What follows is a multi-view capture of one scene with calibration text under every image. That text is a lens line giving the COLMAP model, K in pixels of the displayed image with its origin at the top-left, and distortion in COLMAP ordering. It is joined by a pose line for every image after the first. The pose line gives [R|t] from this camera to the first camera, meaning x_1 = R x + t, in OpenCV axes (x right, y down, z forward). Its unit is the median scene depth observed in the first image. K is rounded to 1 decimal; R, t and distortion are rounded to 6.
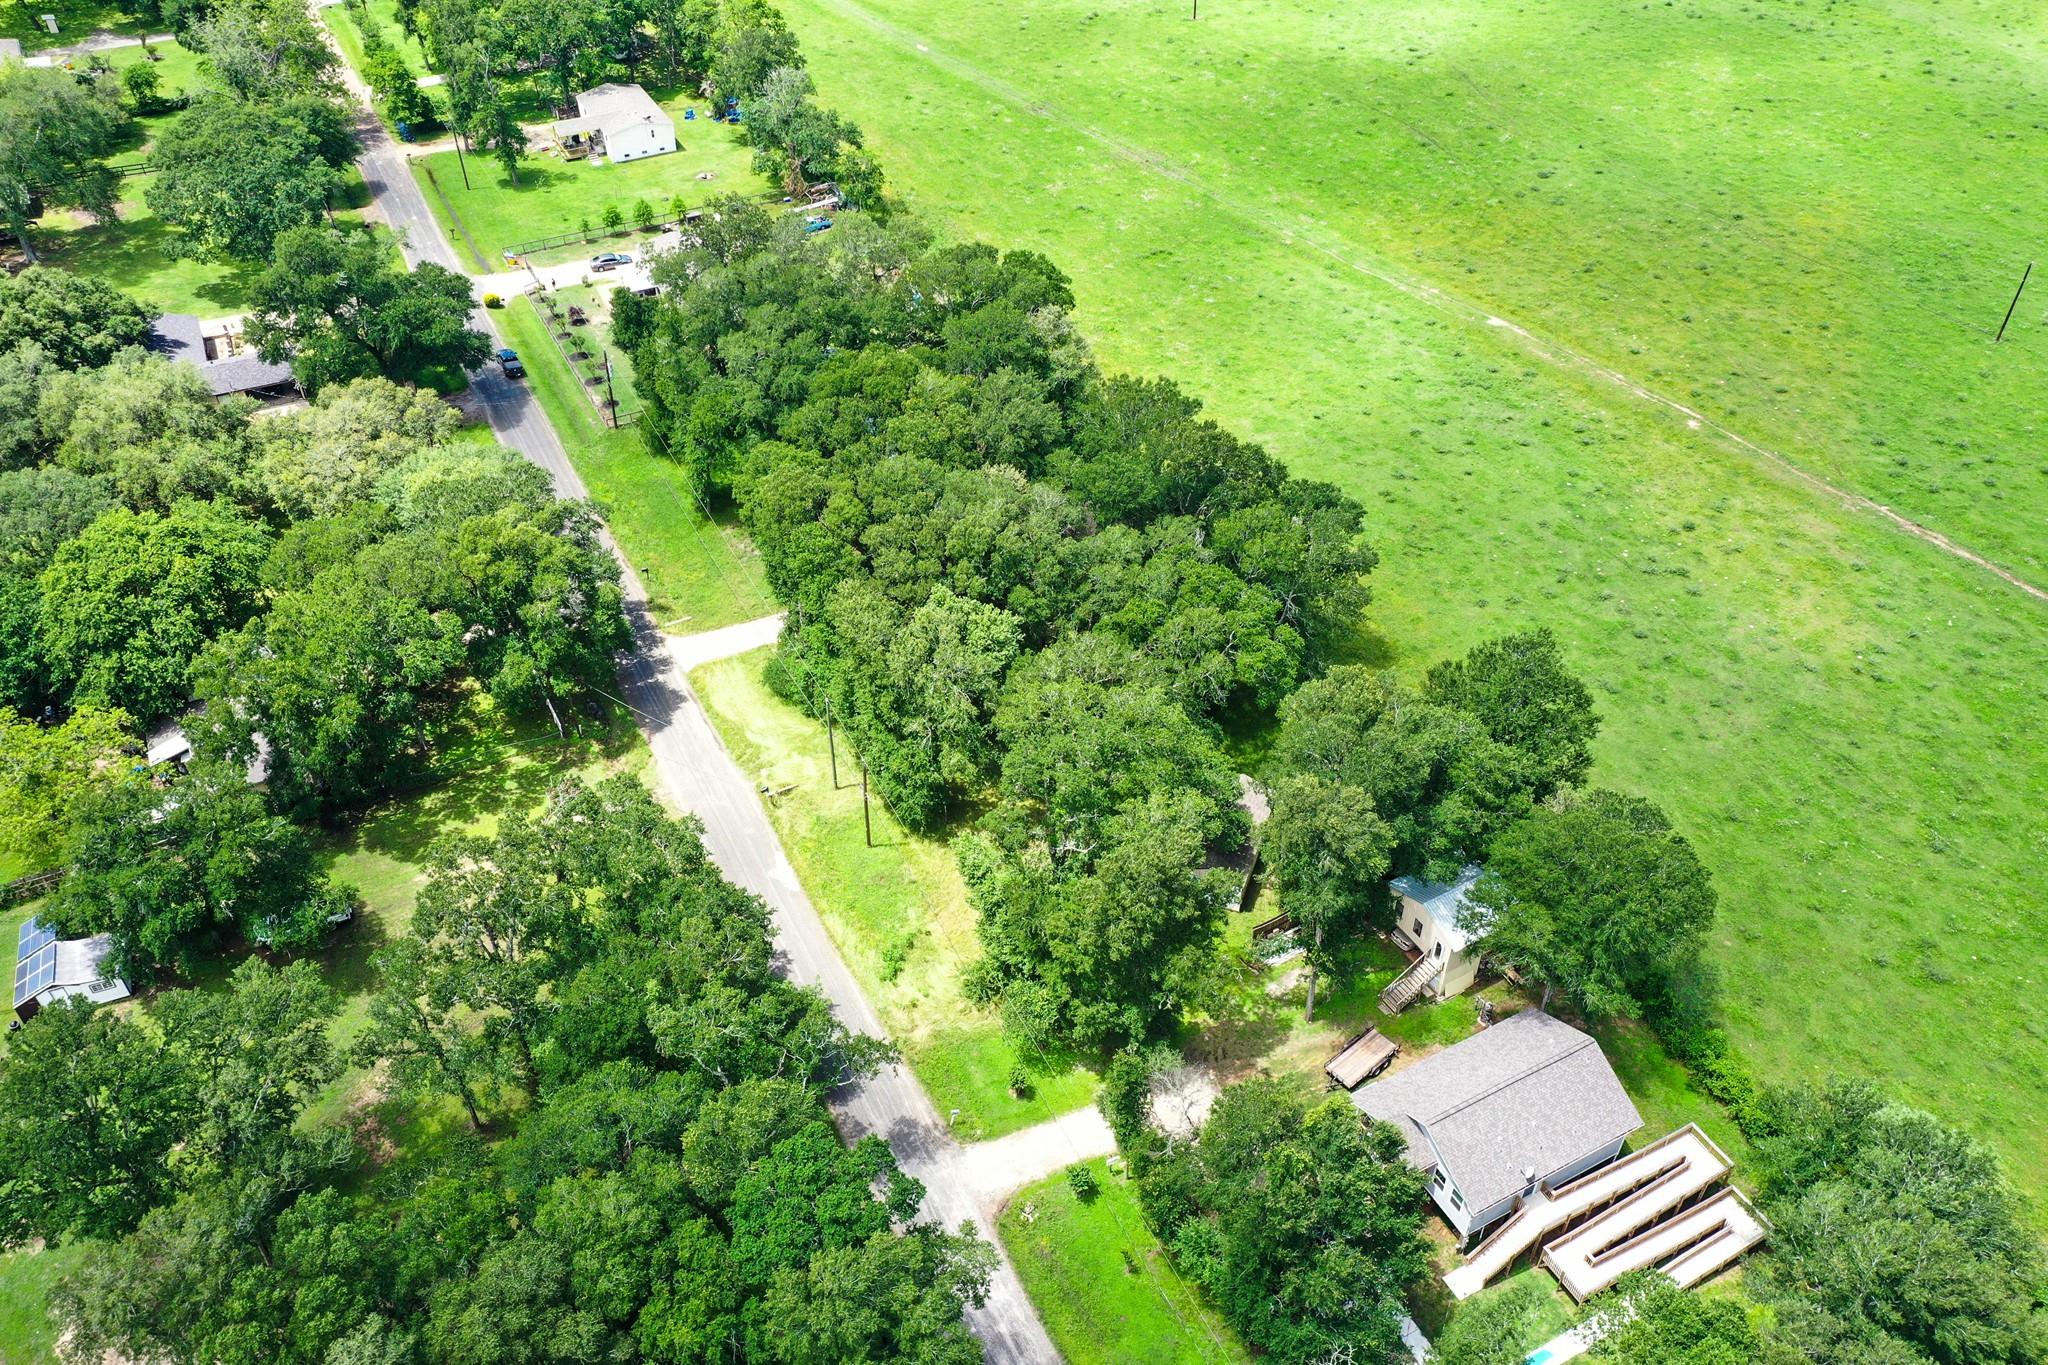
lens RADIAL K [[1632.4, 0, 1025.4], [0, 1632.4, 678.1], [0, 0, 1]] dist [0.024933, 0.004626]
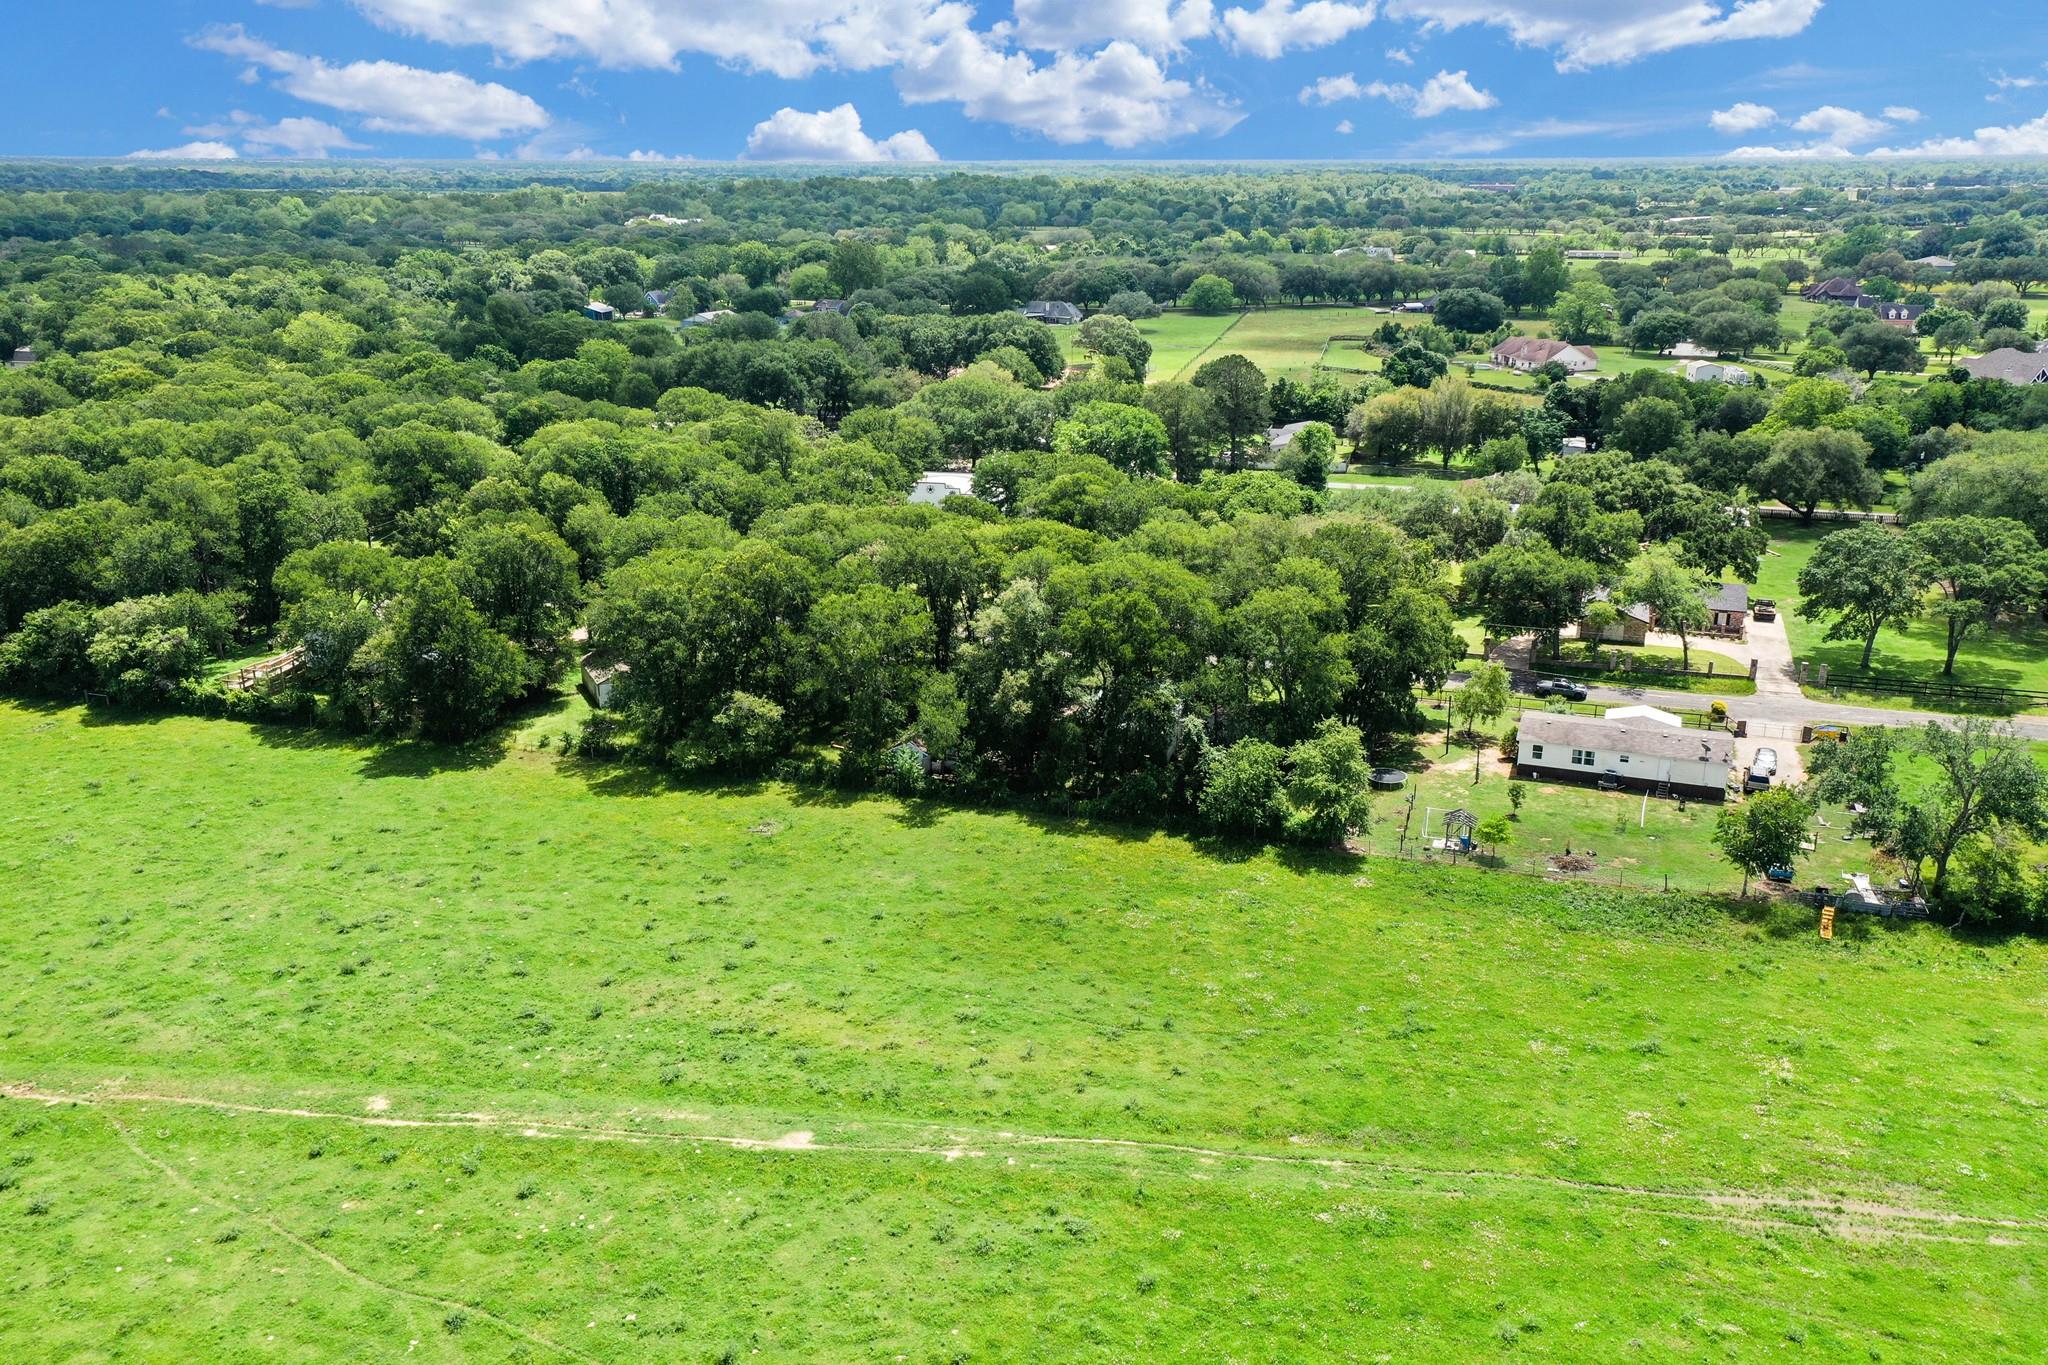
lens RADIAL K [[1632.4, 0, 1025.8], [0, 1632.4, 695.0], [0, 0, 1]] dist [0.024933, 0.004626]
pose [[-0.709785, 0.228494, -0.666330, 0.580051], [-0.454684, 0.573873, 0.681126, -0.723191], [0.538022, 0.786422, -0.303434, 1.144251]]
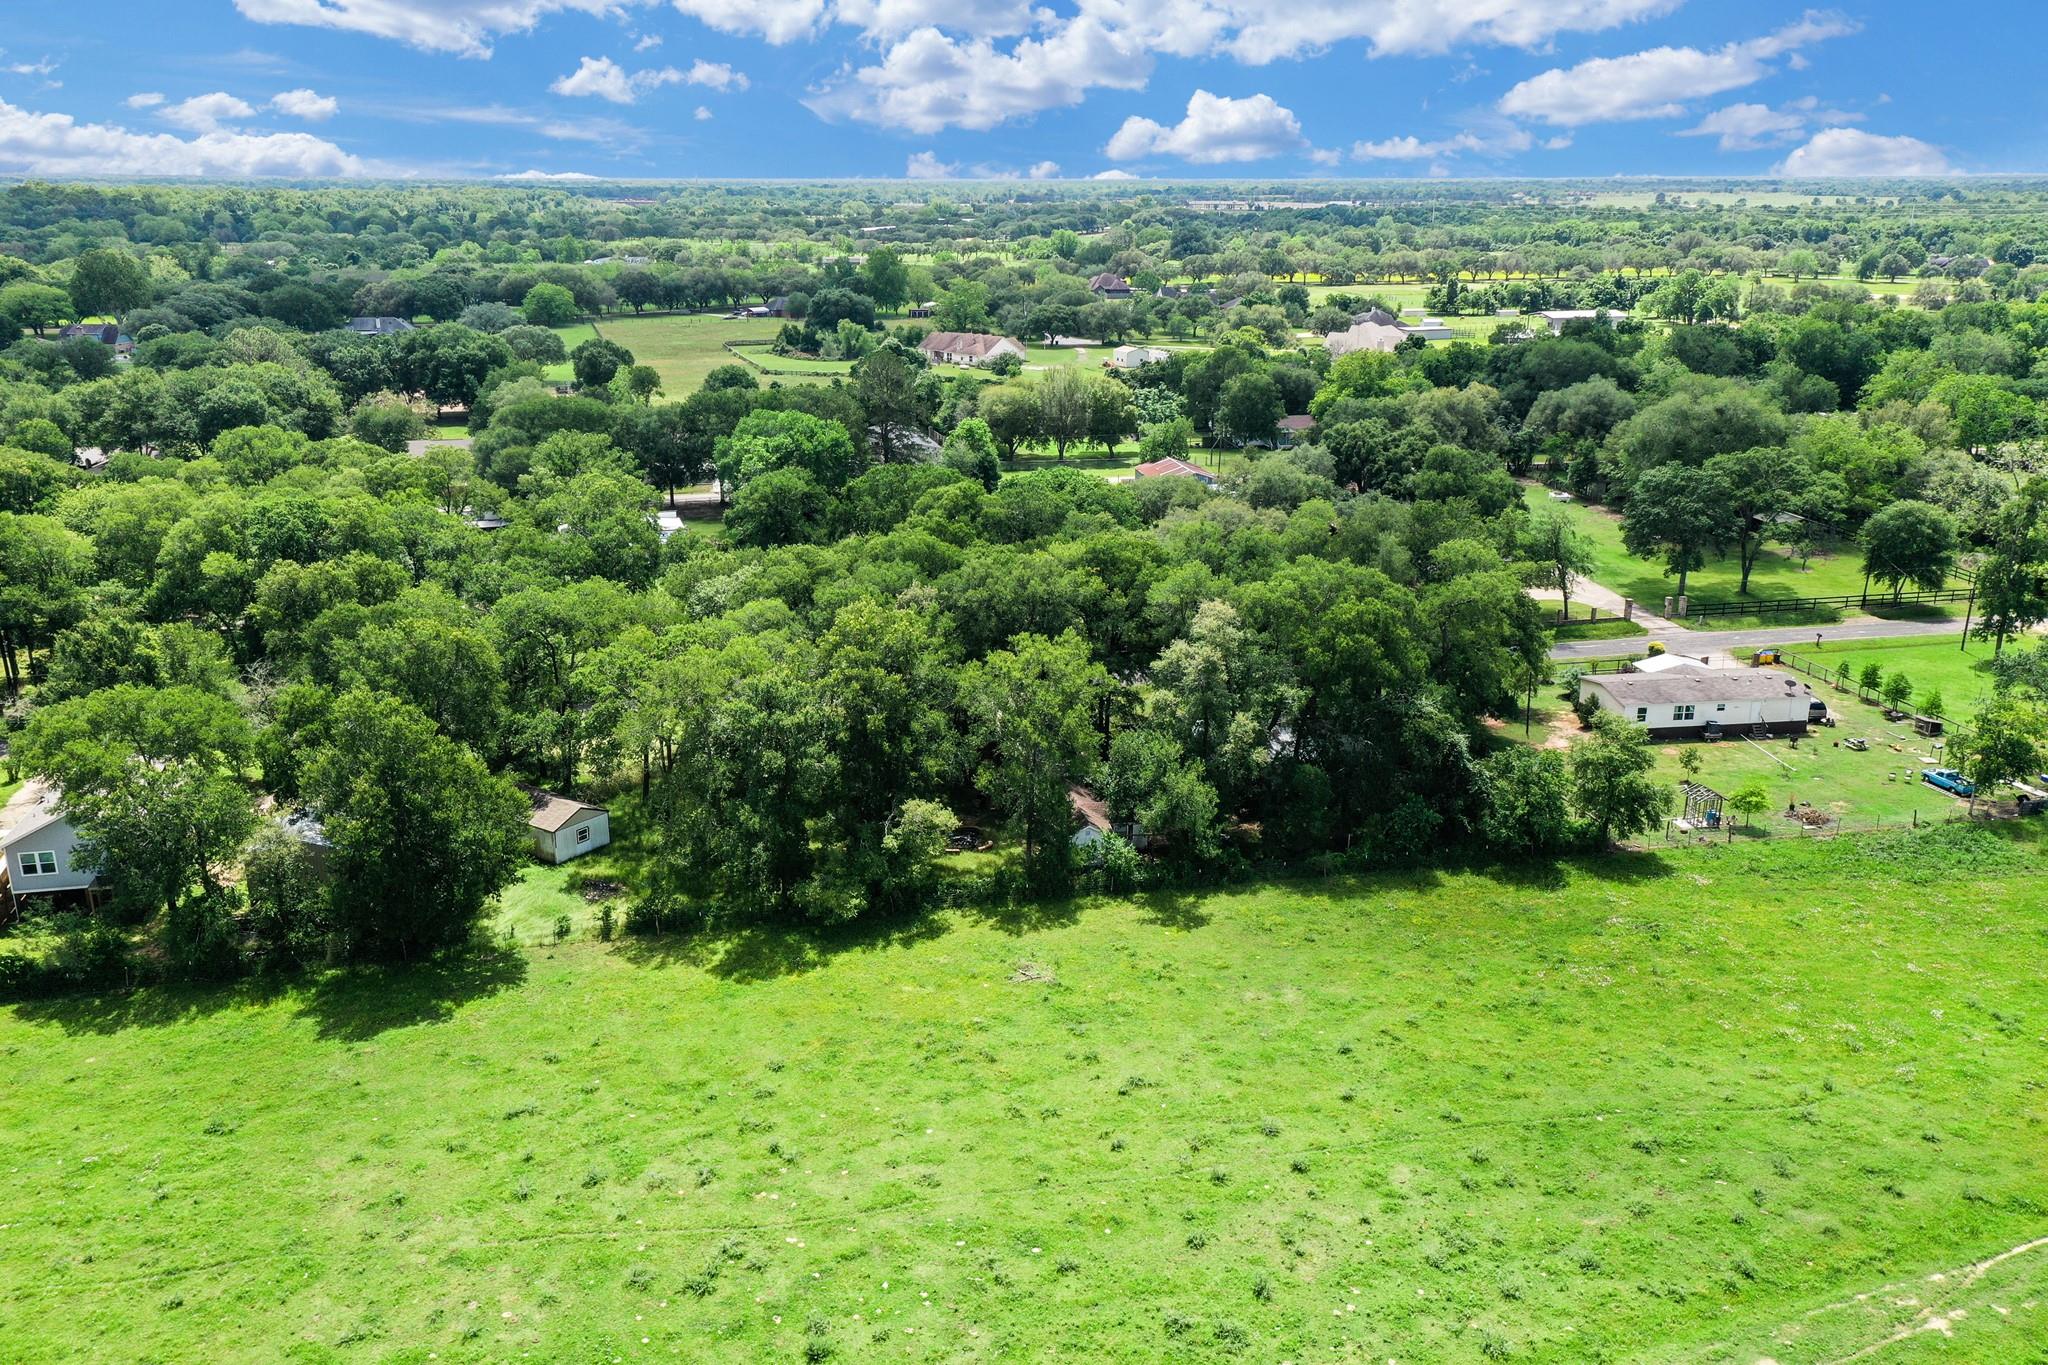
lens RADIAL K [[1632.4, 0, 1022.5], [0, 1632.4, 678.6], [0, 0, 1]] dist [0.024933, 0.004626]
pose [[-0.266135, 0.290581, -0.919095, 0.669138], [-0.628350, 0.670767, 0.394015, -0.384923], [0.730992, 0.682374, 0.004072, 0.804279]]
